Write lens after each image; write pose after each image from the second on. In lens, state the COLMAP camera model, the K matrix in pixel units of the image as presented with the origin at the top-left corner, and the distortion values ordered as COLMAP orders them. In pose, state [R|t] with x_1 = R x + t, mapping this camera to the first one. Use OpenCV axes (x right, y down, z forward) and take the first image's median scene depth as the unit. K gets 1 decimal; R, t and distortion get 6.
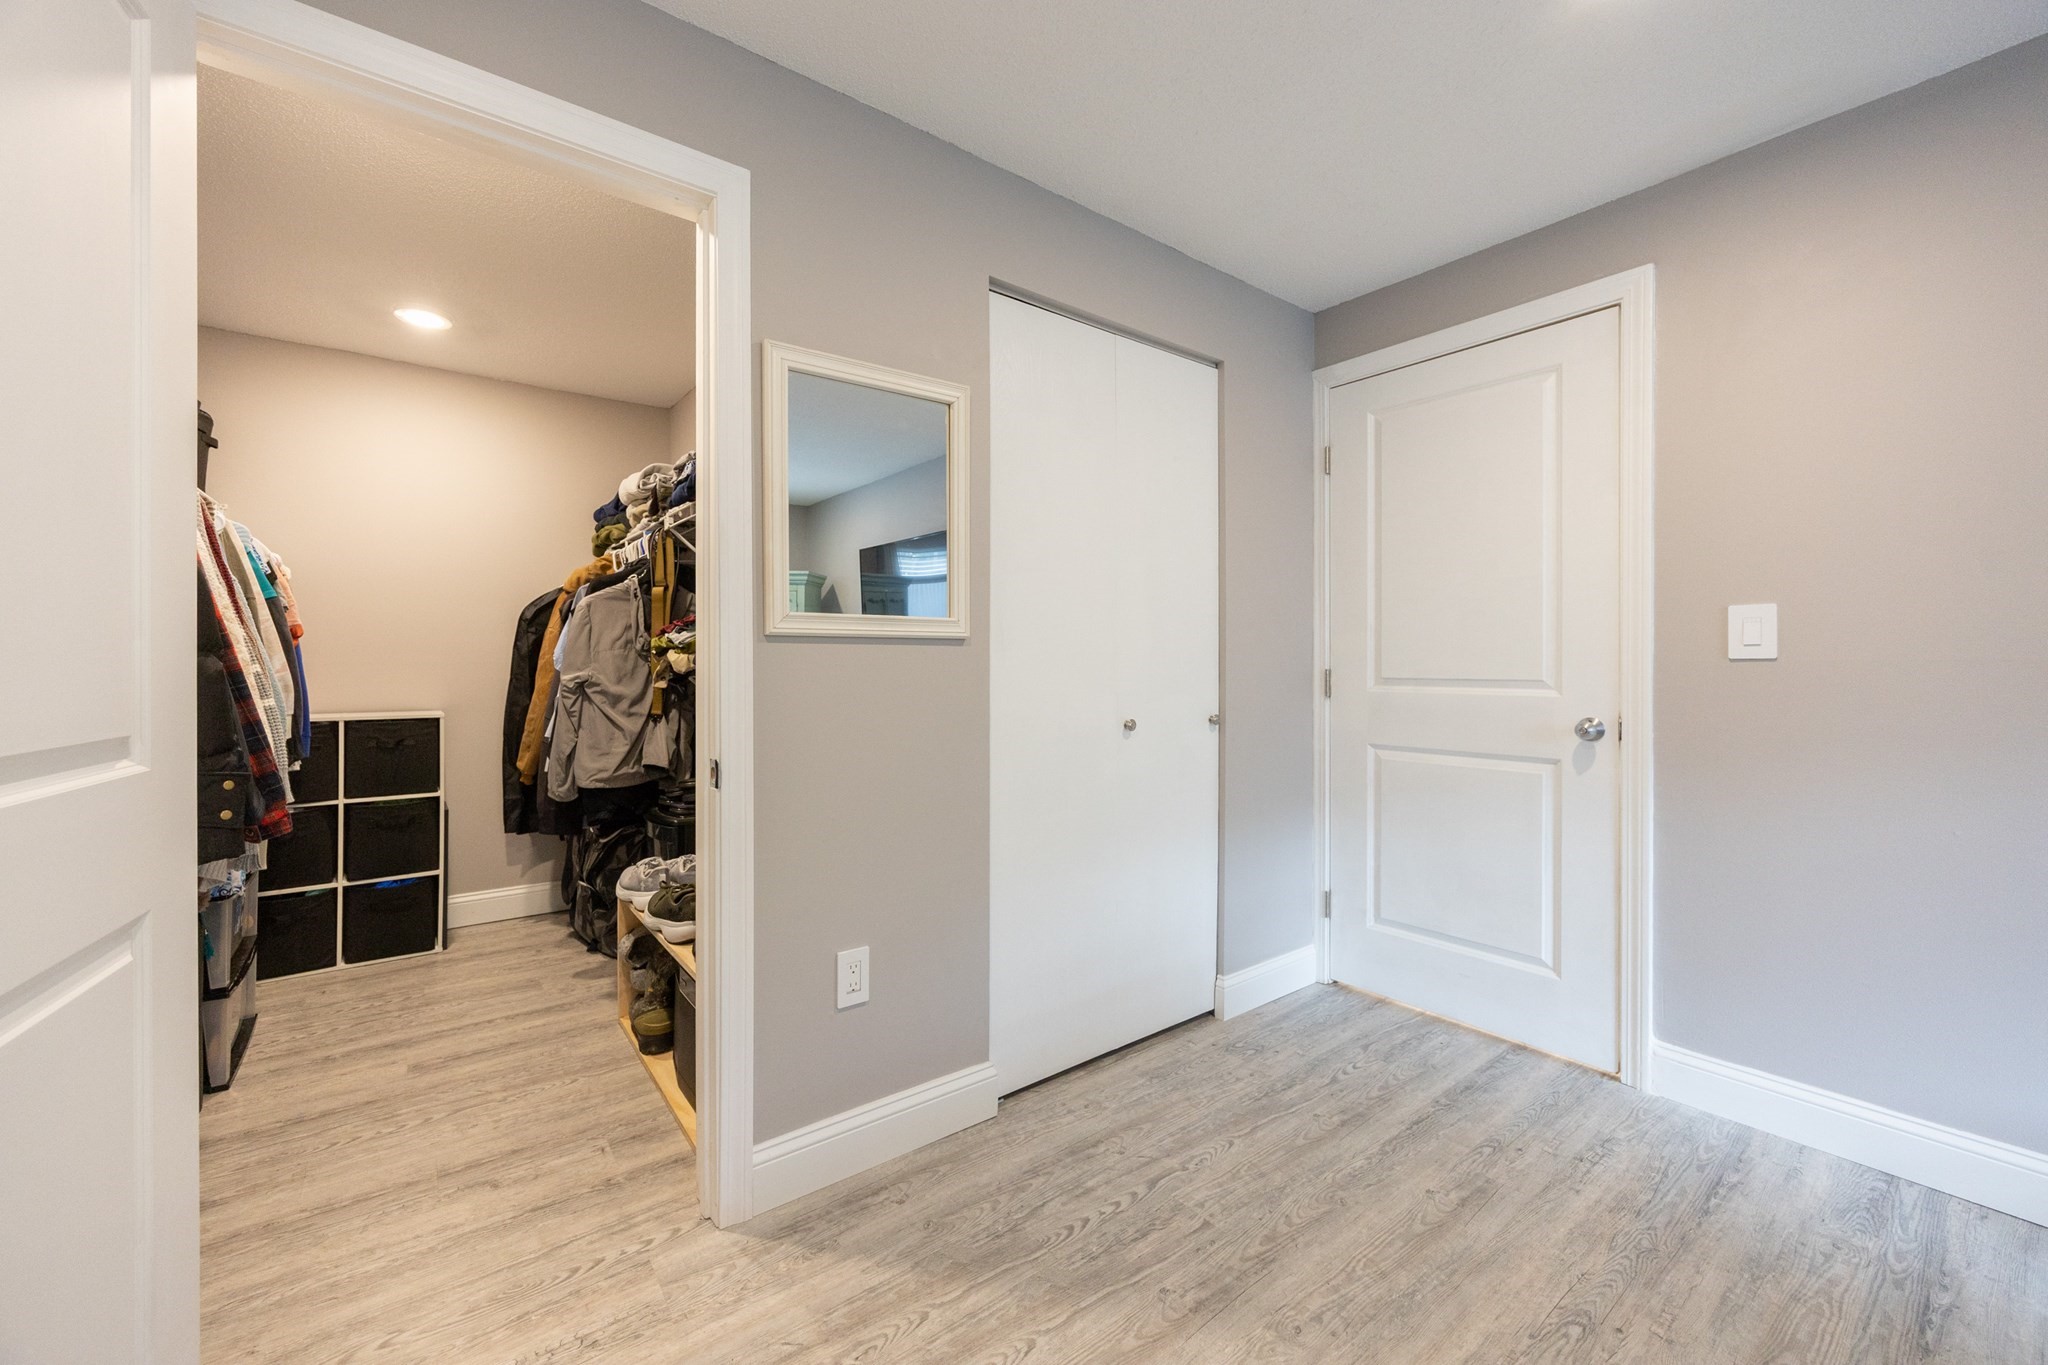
lens RADIAL K [[799.5, 0, 1017.8], [0, 799.5, 664.0], [0, 0, 1]] dist [0.000431, -0.000143]
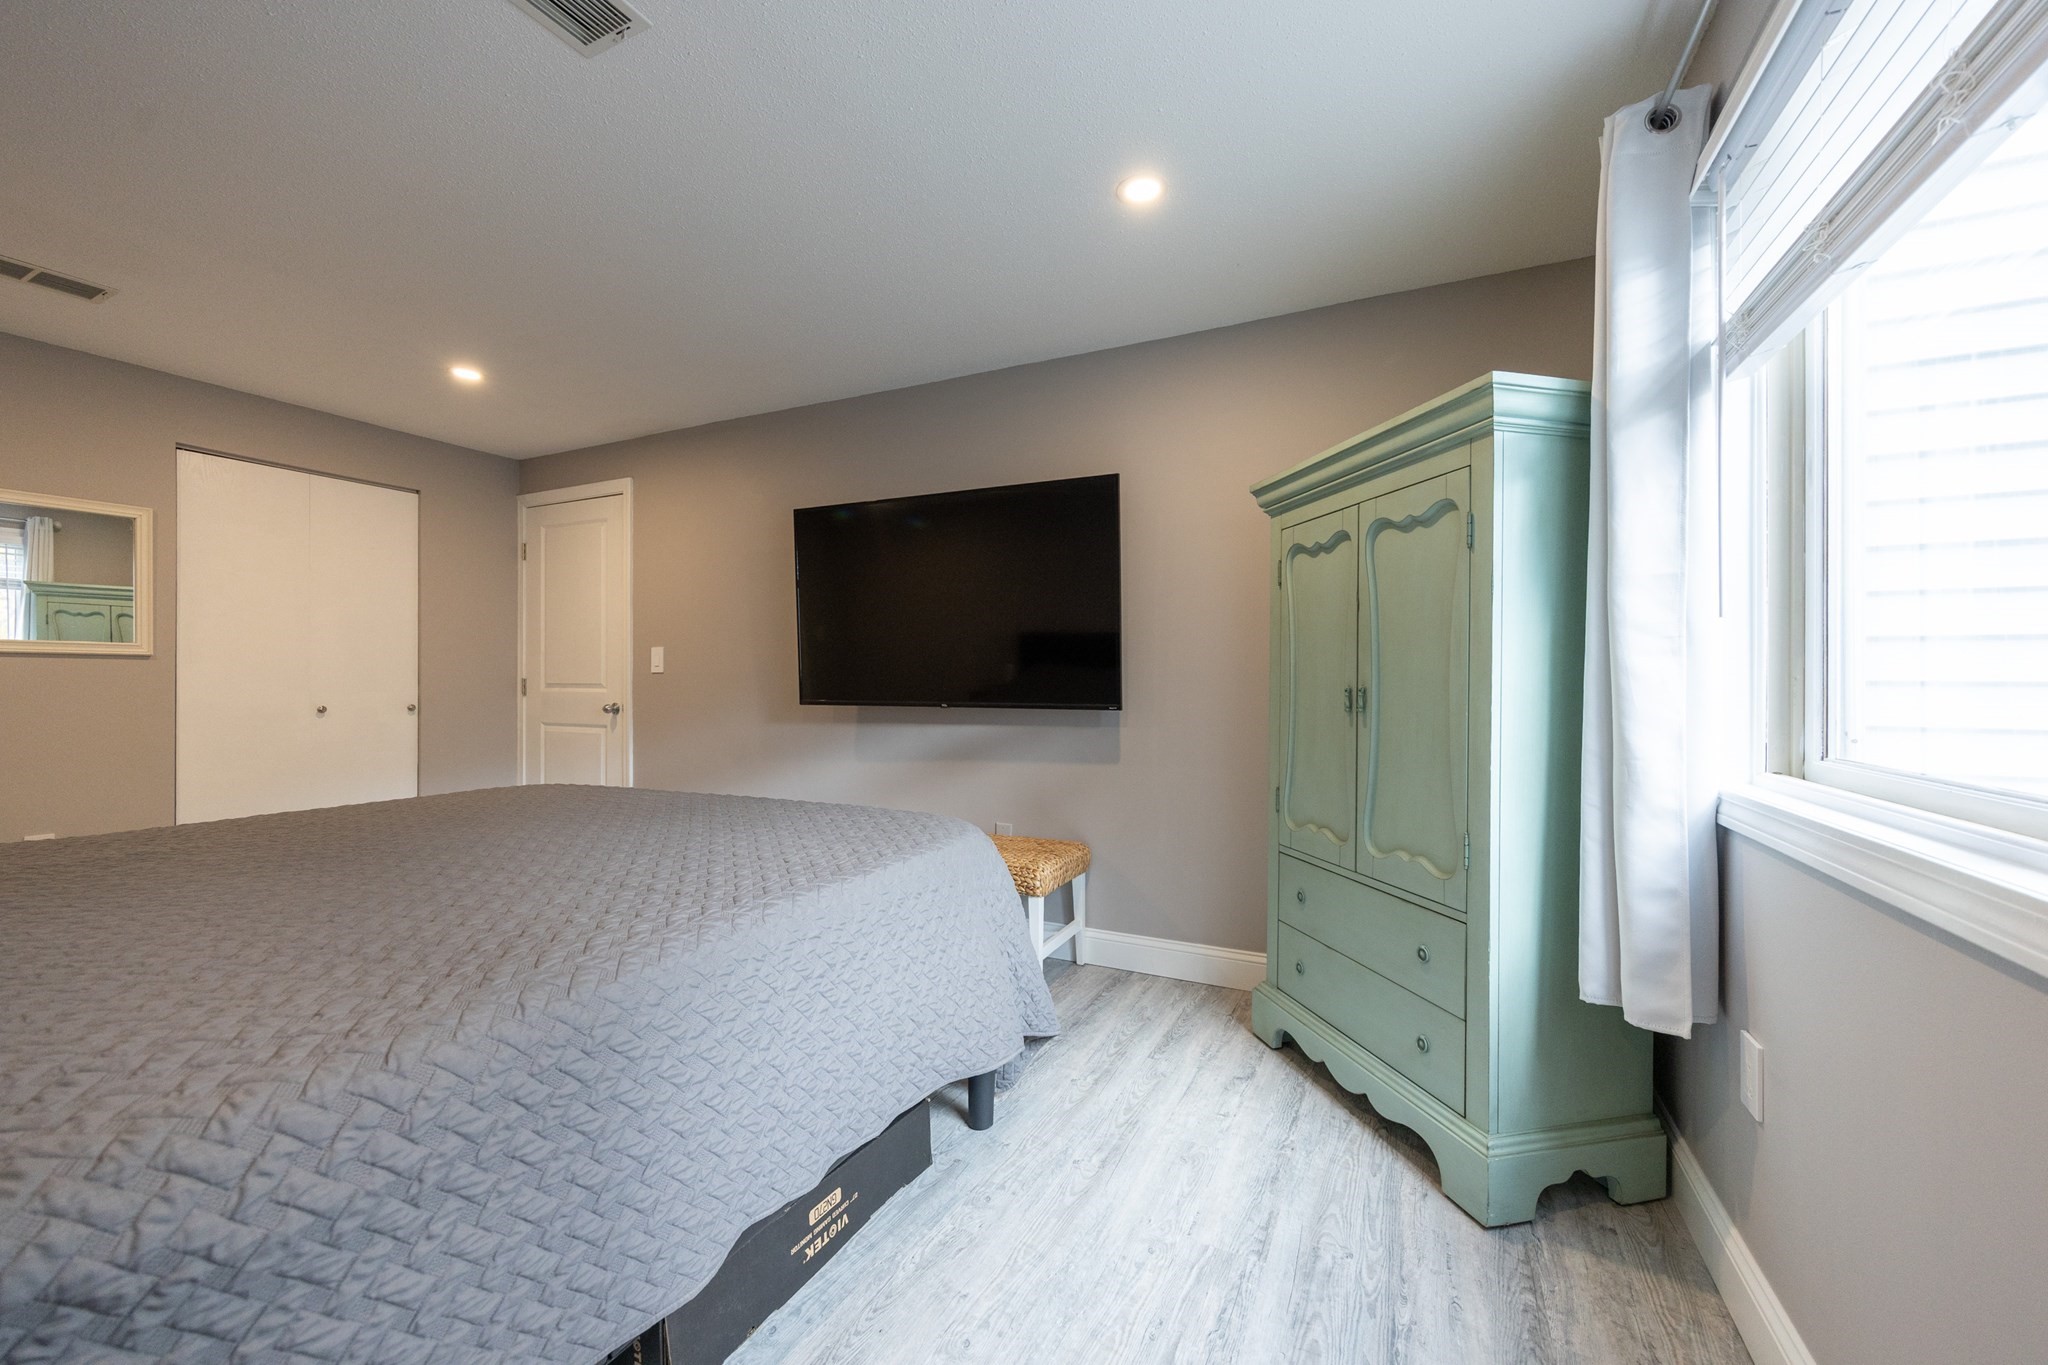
lens RADIAL K [[796.5, 0, 1018.3], [0, 796.5, 681.2], [0, 0, 1]] dist [-0.000857, 0.000249]
pose [[0.900987, 0.007741, 0.433778, 0.758362], [-0.005952, 0.999967, -0.005484, 0.018818], [-0.433806, 0.002359, 0.901003, -1.162548]]
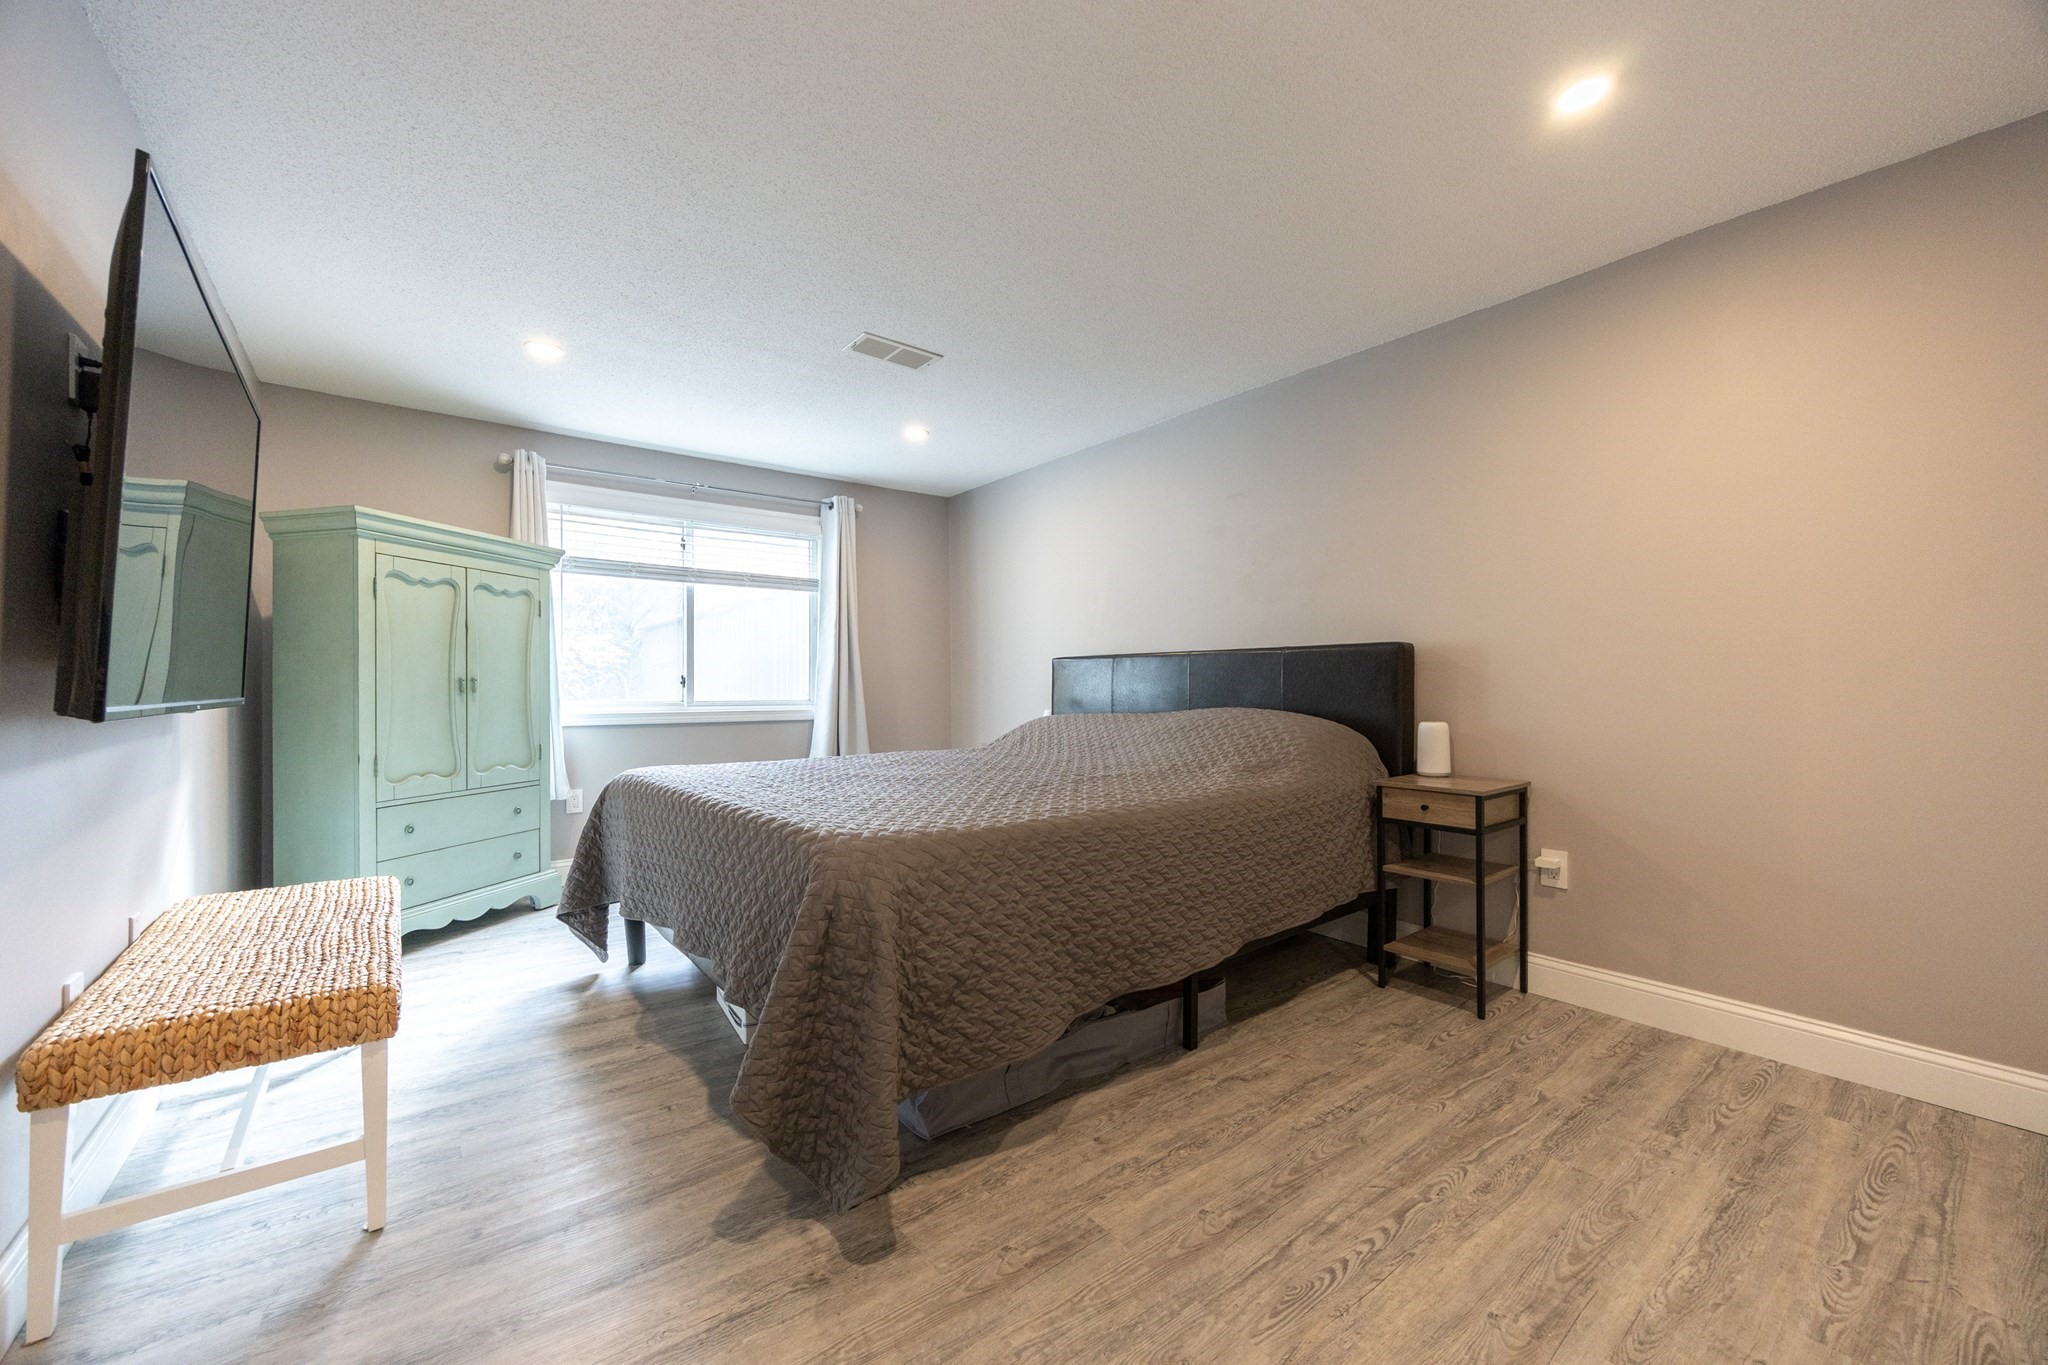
lens RADIAL K [[792.4, 0, 1029.9], [0, 792.4, 687.9], [0, 0, 1]] dist [0.000265, 0.000110]
pose [[-0.999789, 0.005090, -0.019892, 0.451392], [0.004976, 0.999971, 0.005788, 0.036500], [0.019921, 0.005687, -0.999785, 0.981304]]
